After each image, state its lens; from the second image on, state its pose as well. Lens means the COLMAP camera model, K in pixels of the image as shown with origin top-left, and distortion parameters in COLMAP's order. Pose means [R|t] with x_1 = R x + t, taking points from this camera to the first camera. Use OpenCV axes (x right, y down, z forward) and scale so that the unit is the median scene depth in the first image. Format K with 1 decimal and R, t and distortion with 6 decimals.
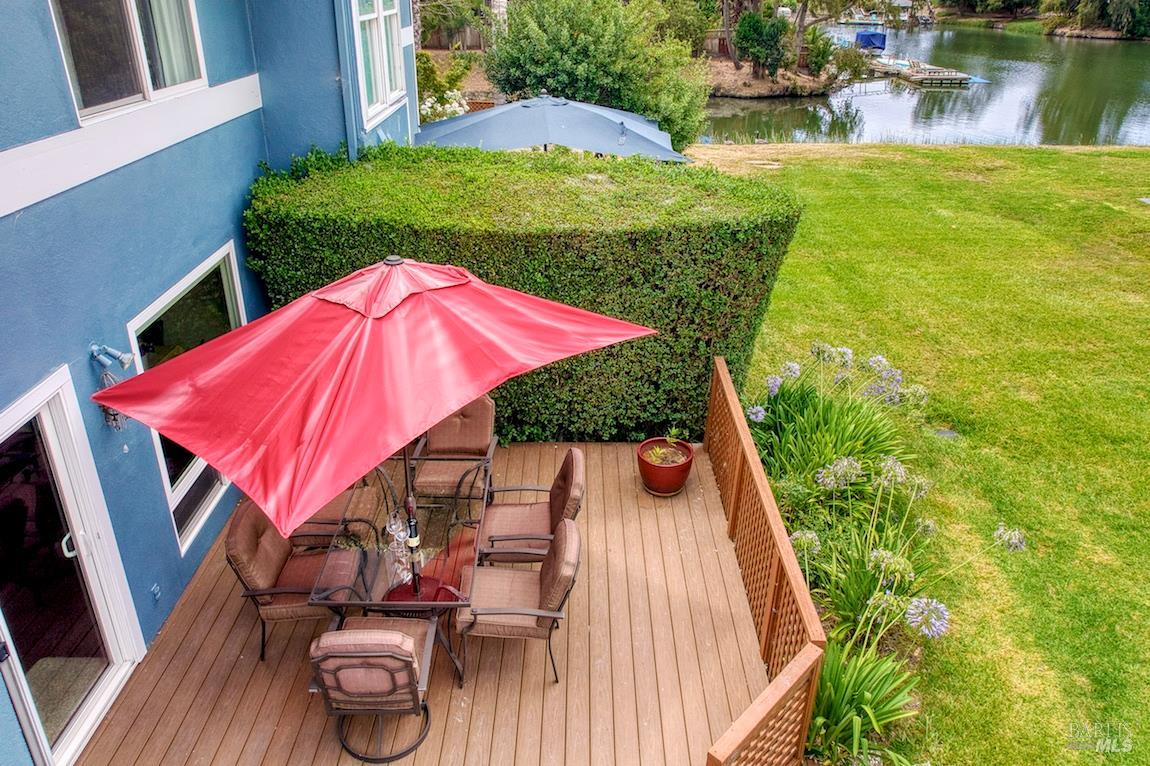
lens RADIAL K [[856.5, 0, 555.3], [0, 856.5, 356.1], [0, 0, 1]] dist [-0.094377, 0.102245]
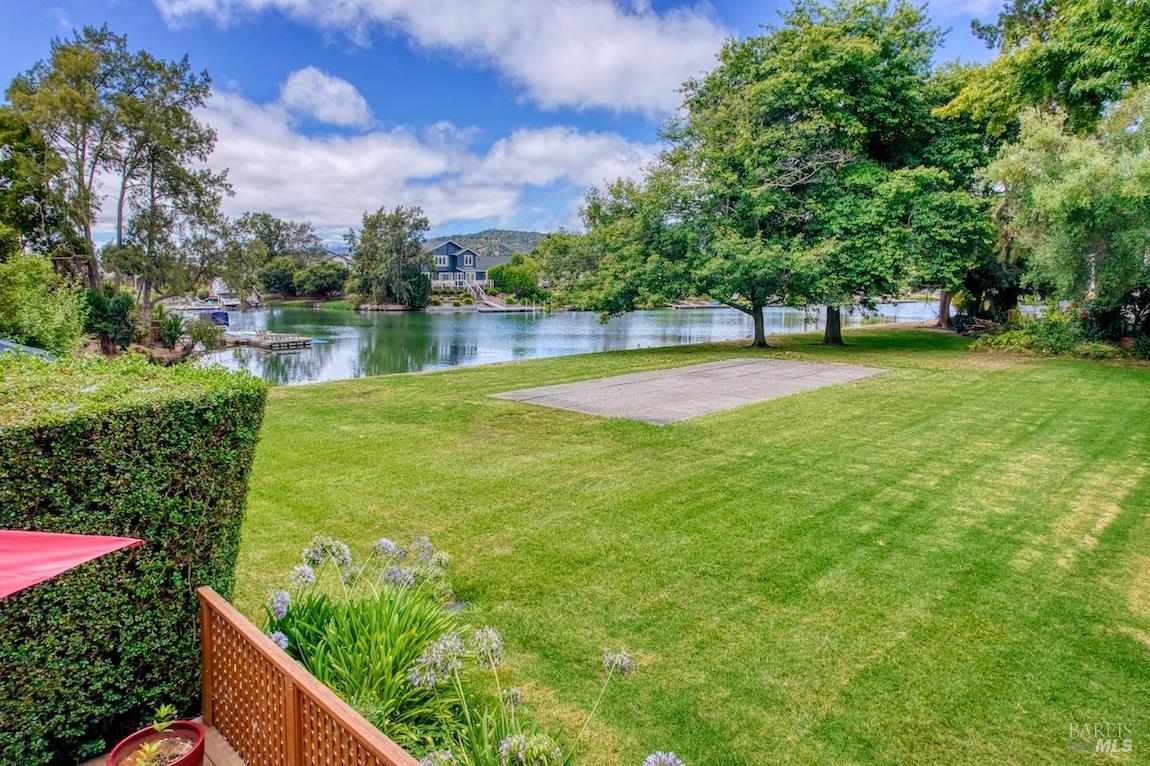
lens RADIAL K [[748.5, 0, 591.2], [0, 748.5, 383.3], [0, 0, 1]] dist [-0.078238, 0.062770]
pose [[0.677494, -0.100245, 0.728665, -0.026290], [0.304317, 0.940103, -0.153612, 0.033630], [-0.669622, 0.325816, 0.667421, 0.280624]]
